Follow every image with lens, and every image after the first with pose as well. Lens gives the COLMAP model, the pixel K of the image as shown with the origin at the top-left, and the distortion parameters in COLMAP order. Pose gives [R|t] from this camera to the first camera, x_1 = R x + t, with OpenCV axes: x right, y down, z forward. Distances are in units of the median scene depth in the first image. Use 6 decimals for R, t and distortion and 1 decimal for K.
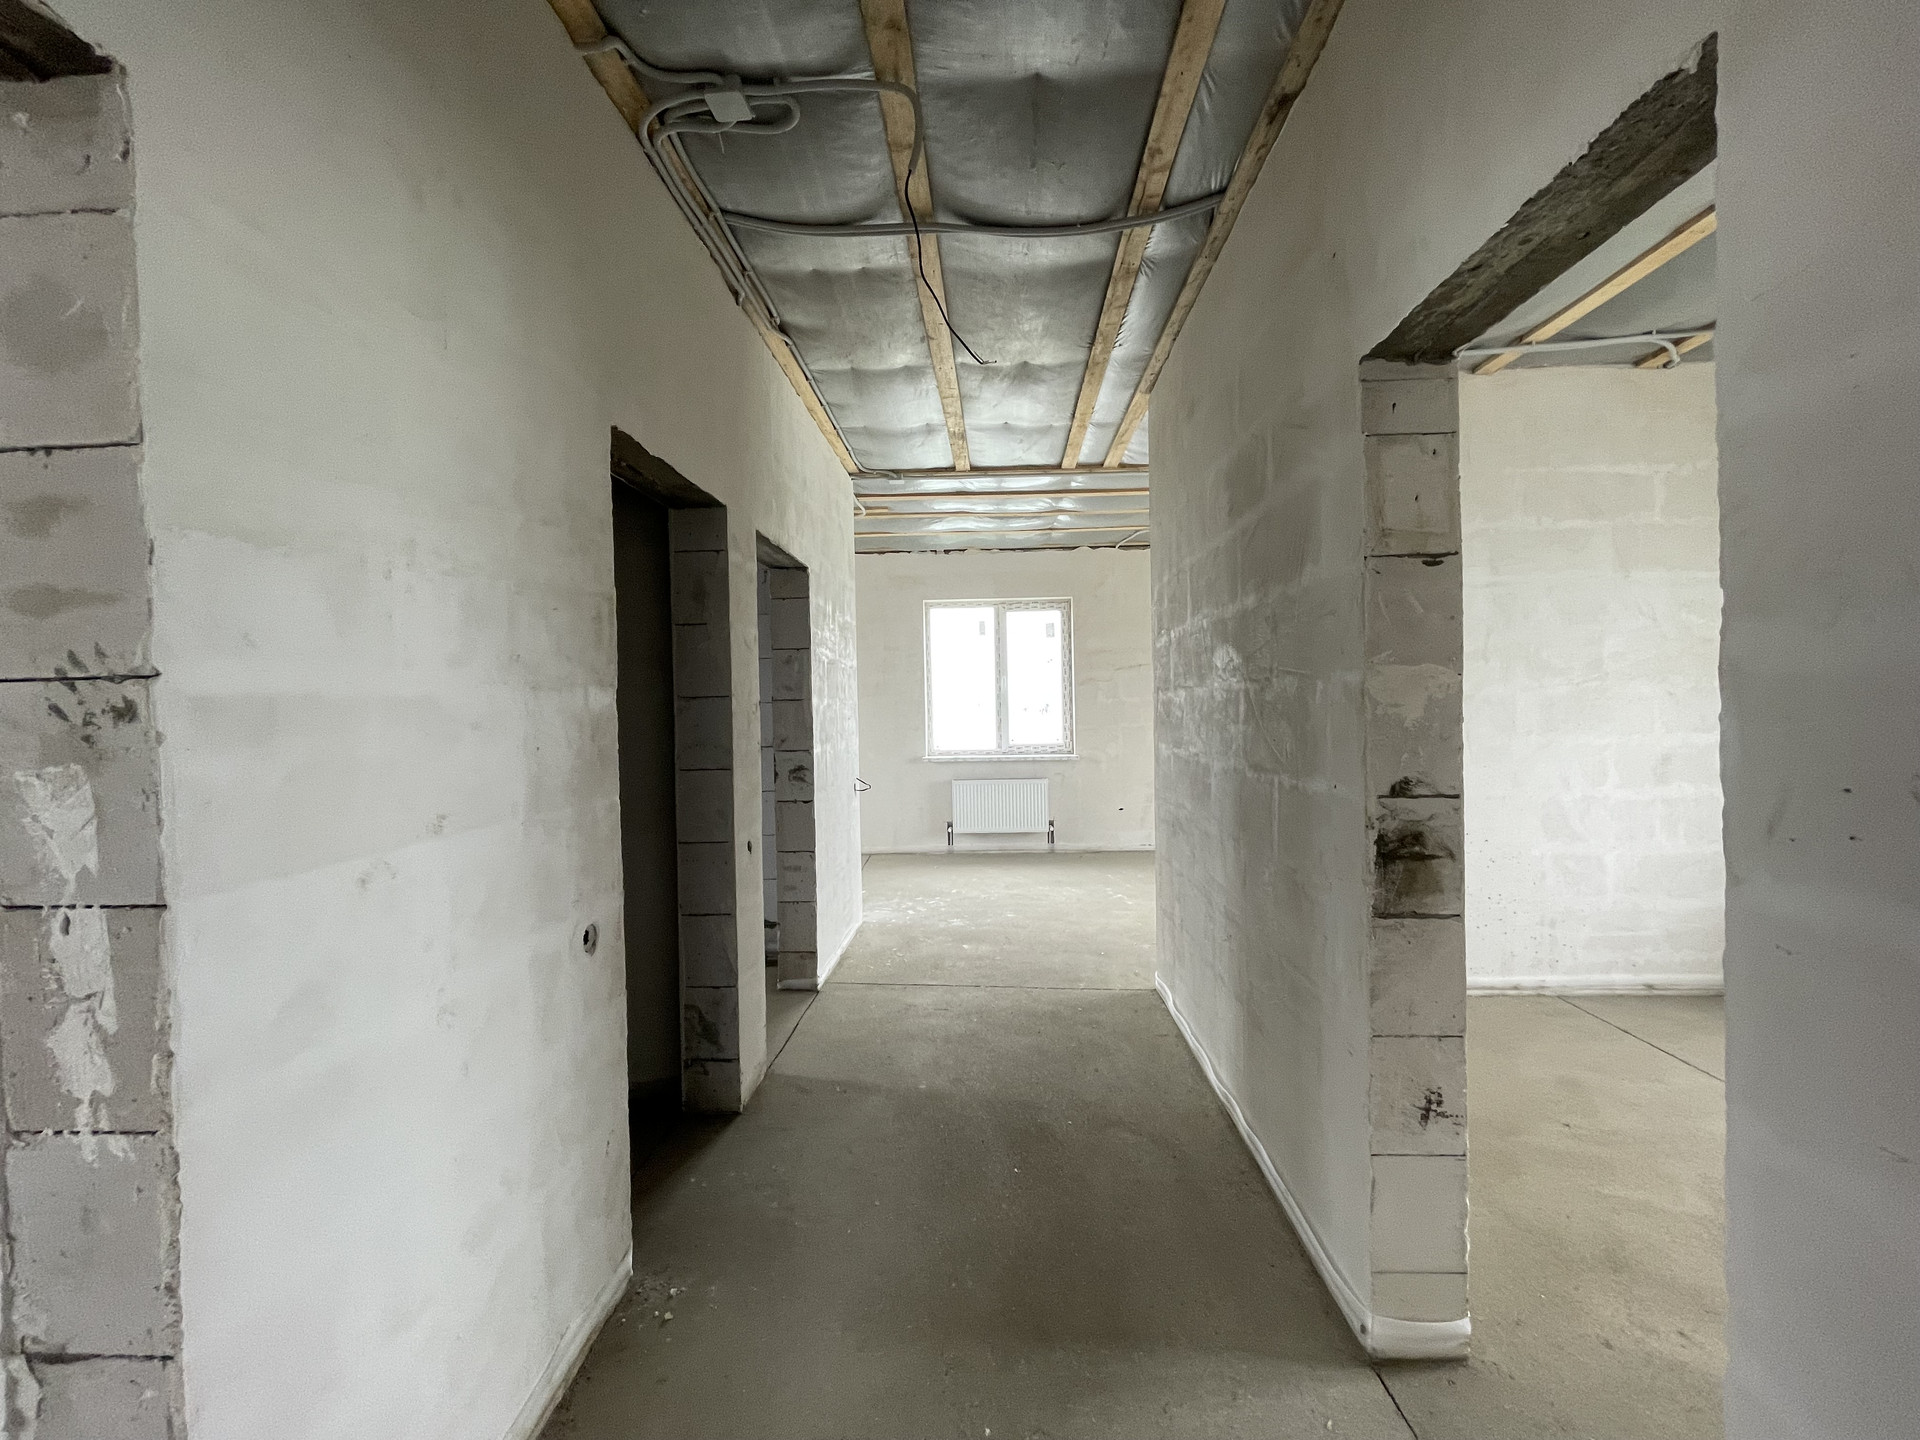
lens RADIAL K [[775.2, 0, 955.4], [0, 775.2, 732.5], [0, 0, 1]] dist [-0.002709, 0.000323]
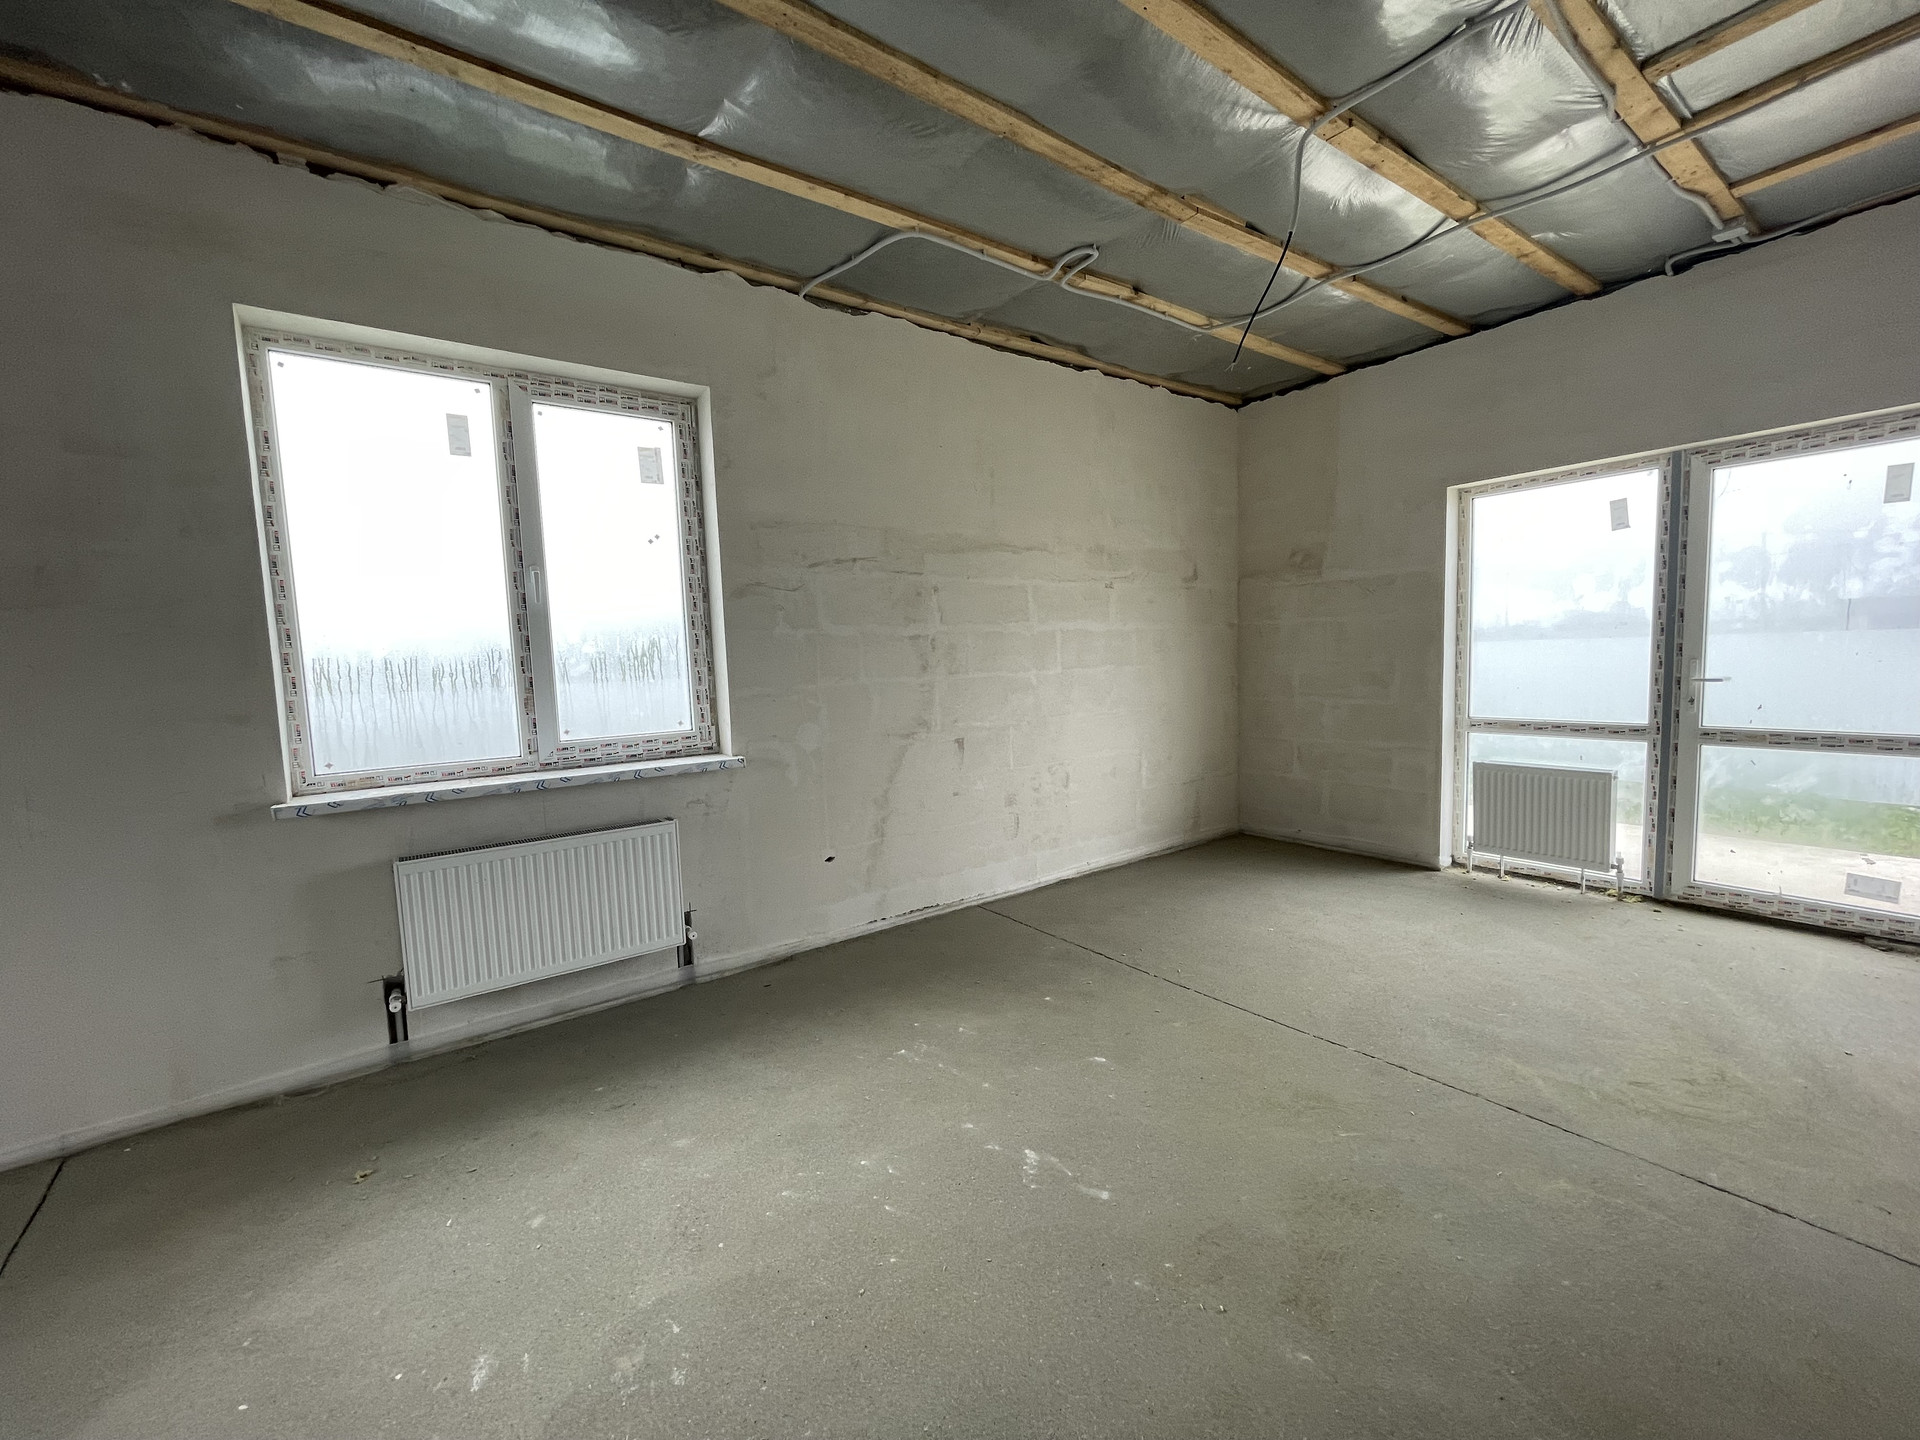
lens RADIAL K [[775.2, 0, 959.6], [0, 775.2, 722.3], [0, 0, 1]] dist [-0.002709, 0.000323]
pose [[0.778170, -0.063047, 0.624881, -0.019194], [0.041079, 0.997928, 0.049530, -0.006720], [-0.626709, -0.012873, 0.779147, 0.575345]]
